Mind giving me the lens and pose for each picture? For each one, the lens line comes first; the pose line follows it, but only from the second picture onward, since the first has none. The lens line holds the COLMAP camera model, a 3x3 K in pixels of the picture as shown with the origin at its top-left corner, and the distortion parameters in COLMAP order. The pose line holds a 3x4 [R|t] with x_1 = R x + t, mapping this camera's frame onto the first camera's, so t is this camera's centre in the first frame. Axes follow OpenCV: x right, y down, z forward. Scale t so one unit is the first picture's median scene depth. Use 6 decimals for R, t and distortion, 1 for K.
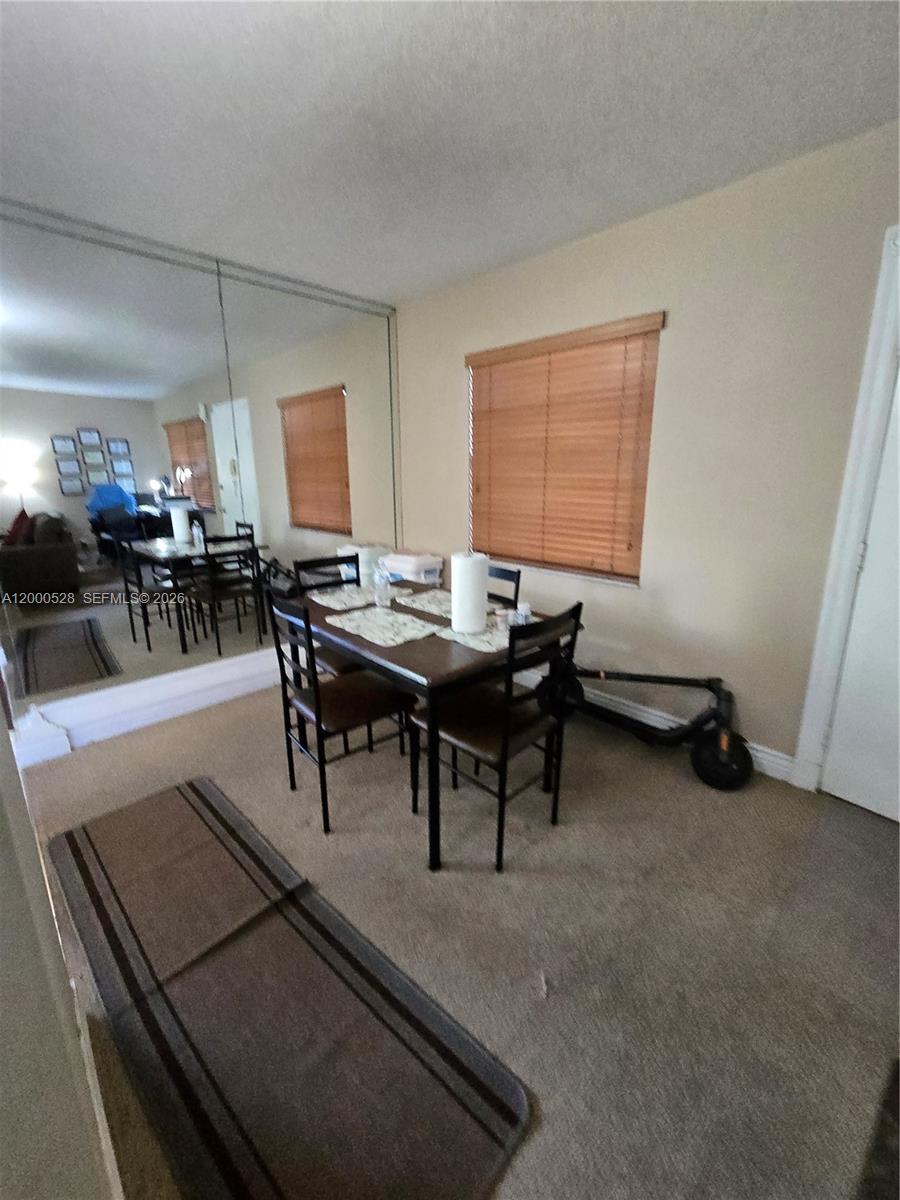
lens RADIAL K [[492.0, 0, 442.5], [0, 492.0, 591.0], [0, 0, 1]] dist [0.002463, -0.001632]
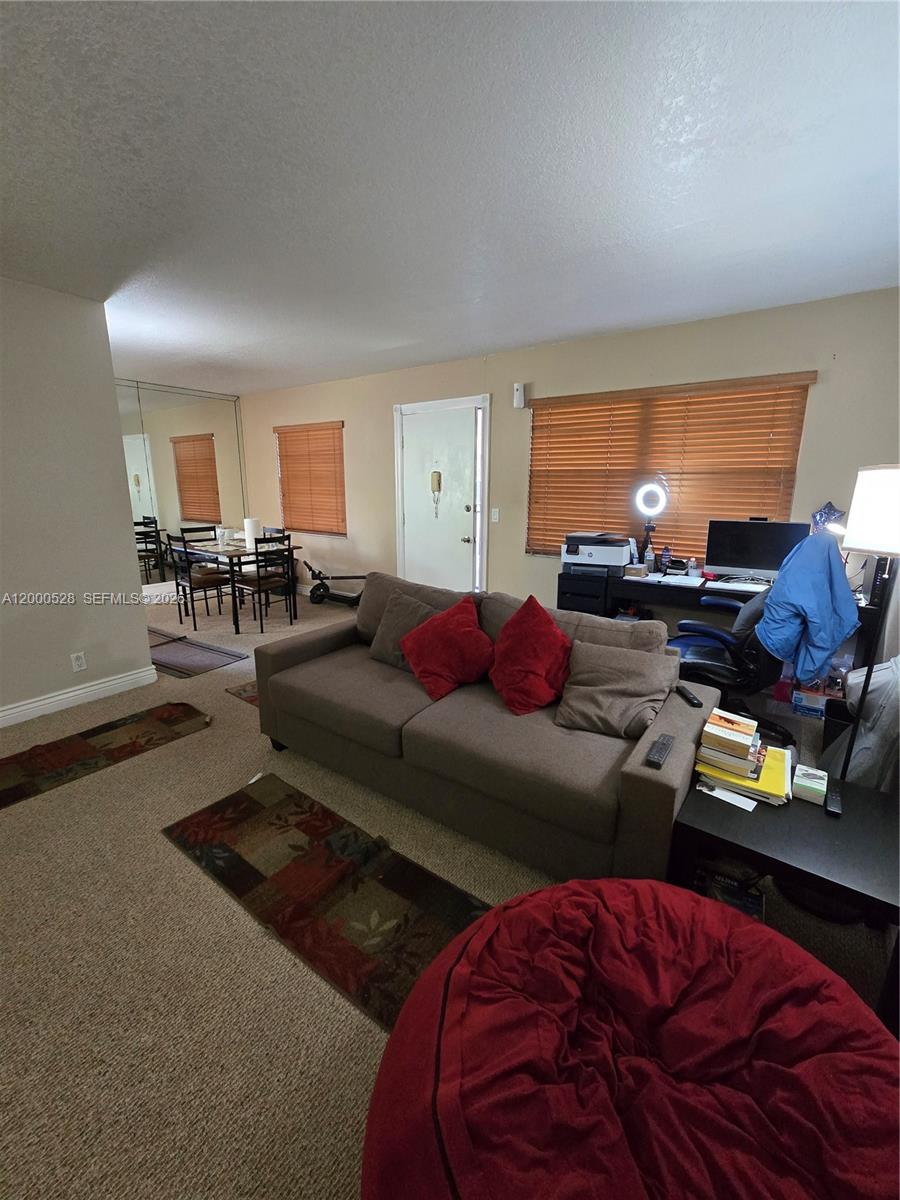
lens RADIAL K [[492.0, 0, 442.5], [0, 492.0, 591.0], [0, 0, 1]] dist [0.002463, -0.001632]
pose [[0.984469, -0.025403, 0.173709, 0.338156], [0.029972, 0.999269, -0.023729, 0.230948], [-0.172979, 0.028566, 0.984511, -0.985411]]
